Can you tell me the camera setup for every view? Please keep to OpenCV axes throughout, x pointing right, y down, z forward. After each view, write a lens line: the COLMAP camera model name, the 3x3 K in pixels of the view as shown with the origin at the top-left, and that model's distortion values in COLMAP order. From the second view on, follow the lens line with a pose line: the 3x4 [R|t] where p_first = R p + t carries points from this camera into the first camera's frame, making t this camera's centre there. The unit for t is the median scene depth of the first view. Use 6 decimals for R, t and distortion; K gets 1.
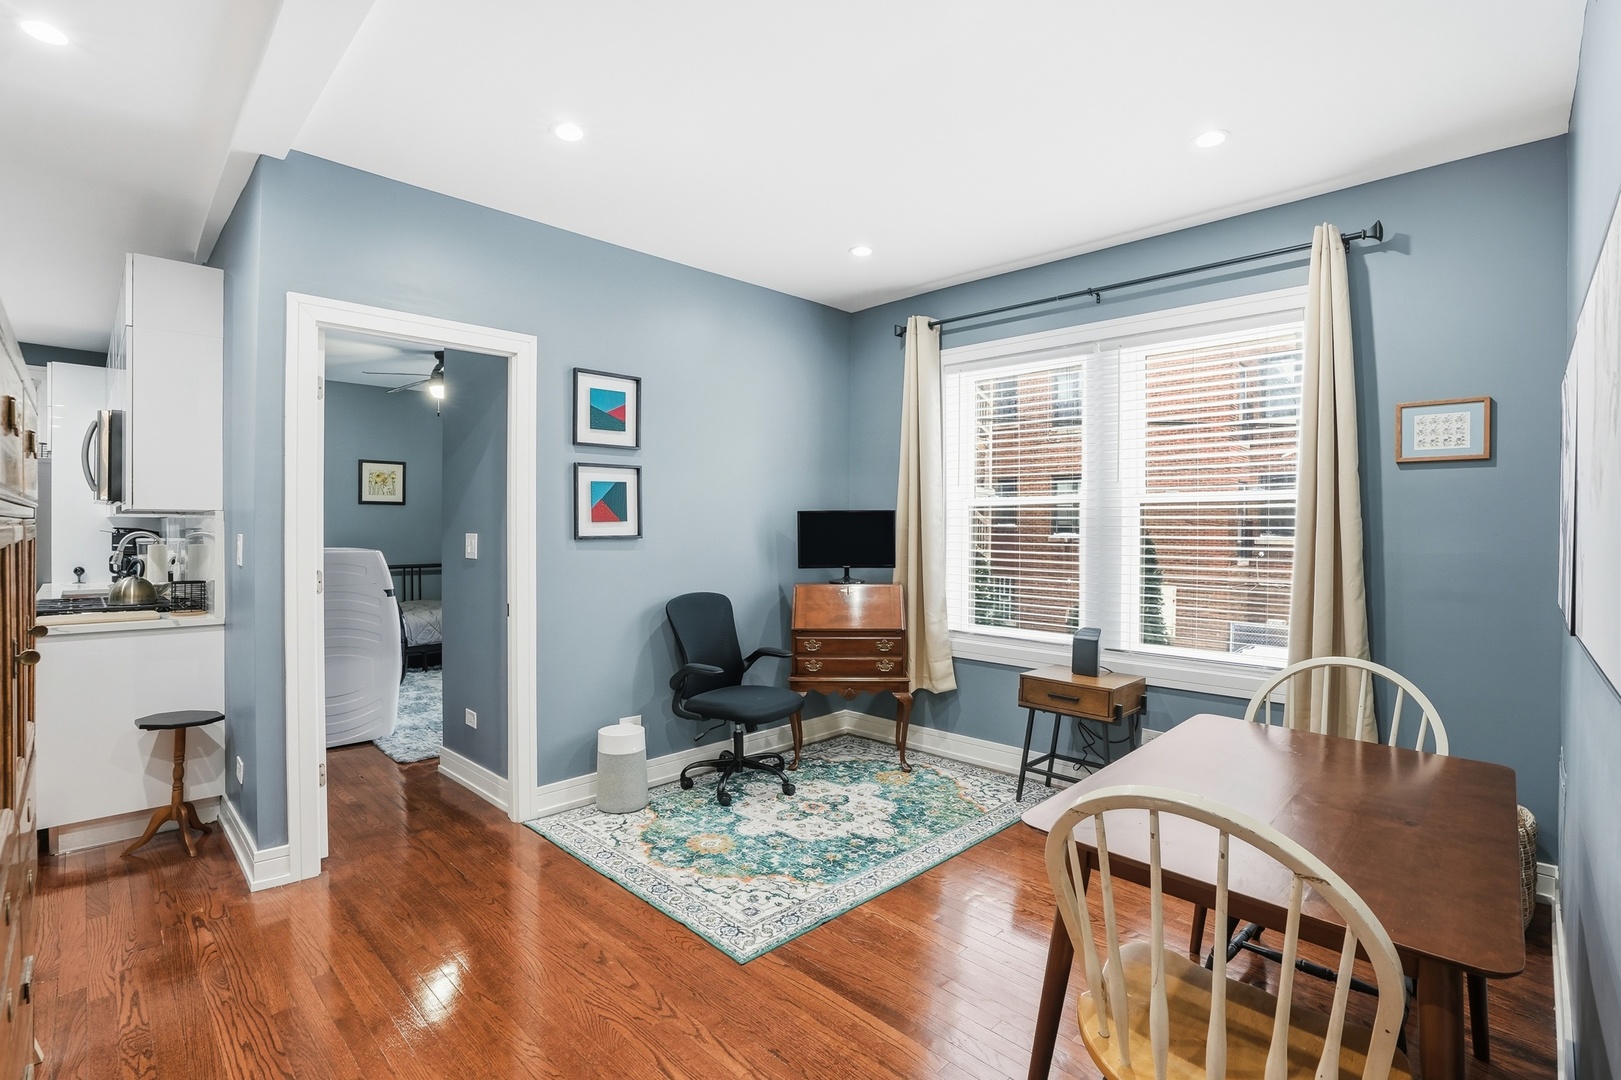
lens RADIAL K [[750.9, 0, 812.5], [0, 750.9, 534.9], [0, 0, 1]] dist [-0.042796, 0.008762]
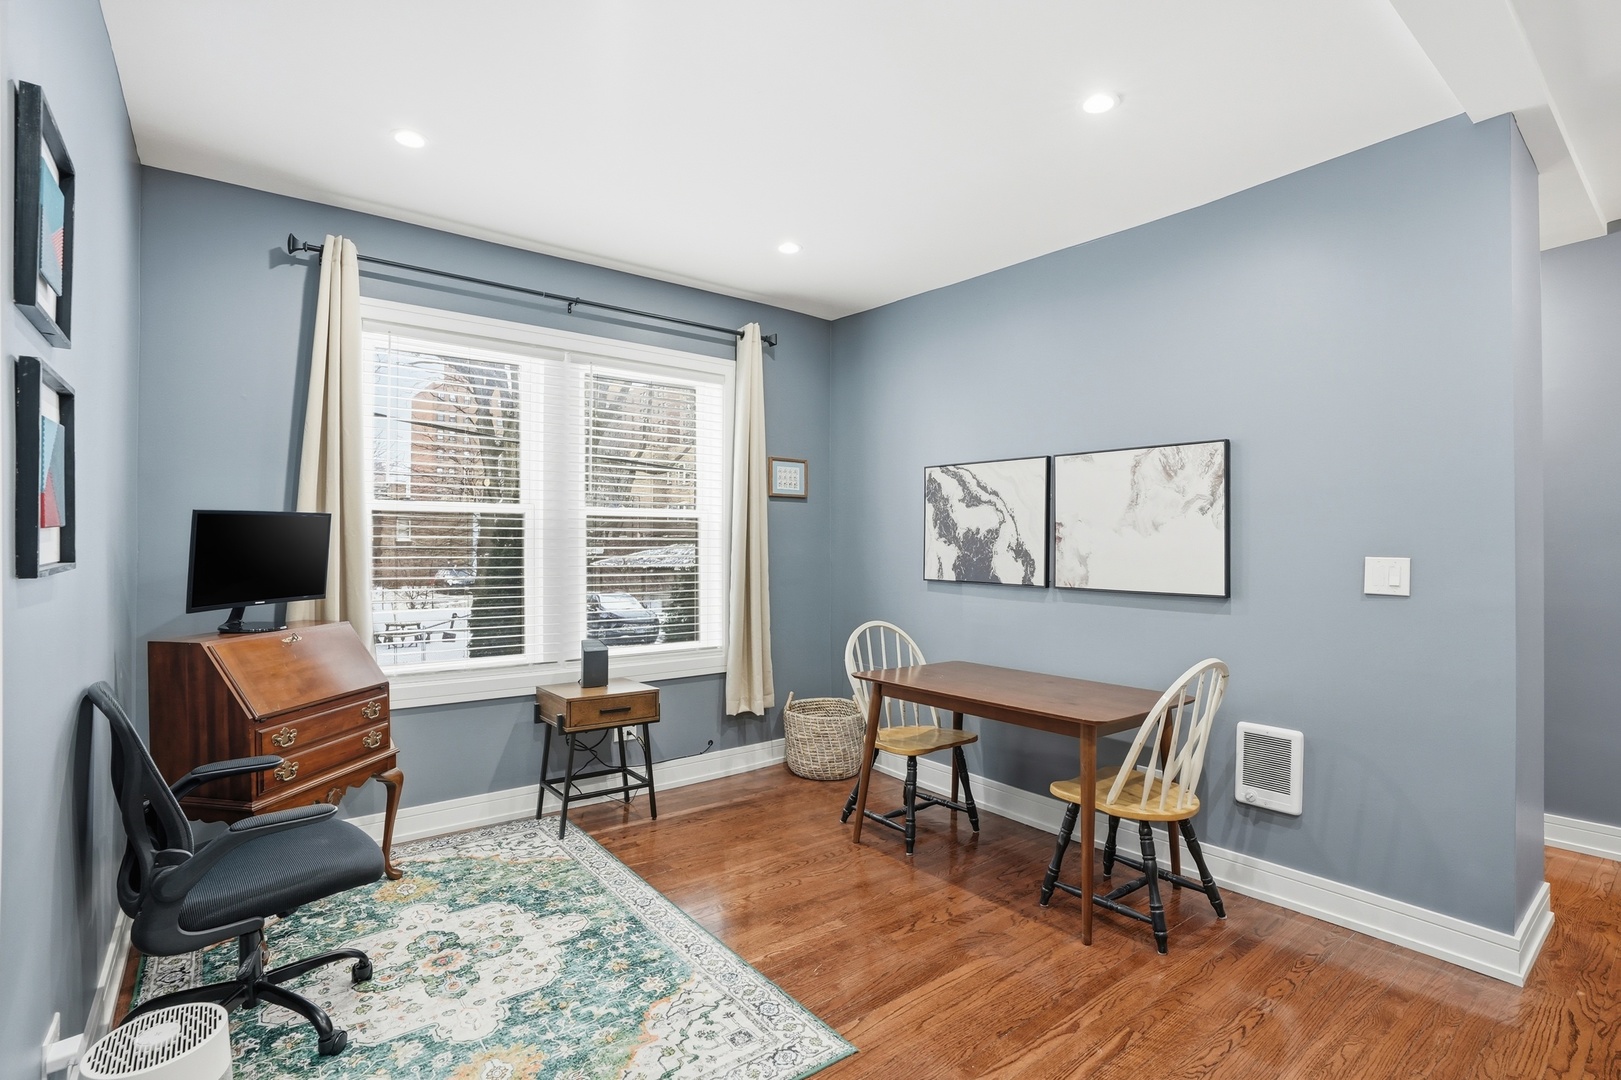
lens RADIAL K [[750.9, 0, 796.5], [0, 750.9, 540.9], [0, 0, 1]] dist [-0.042796, 0.008762]
pose [[0.147123, -0.005586, 0.989102, -0.613451], [0.005361, 0.999974, 0.004850, -0.011329], [-0.989104, 0.004589, 0.147149, 0.609169]]
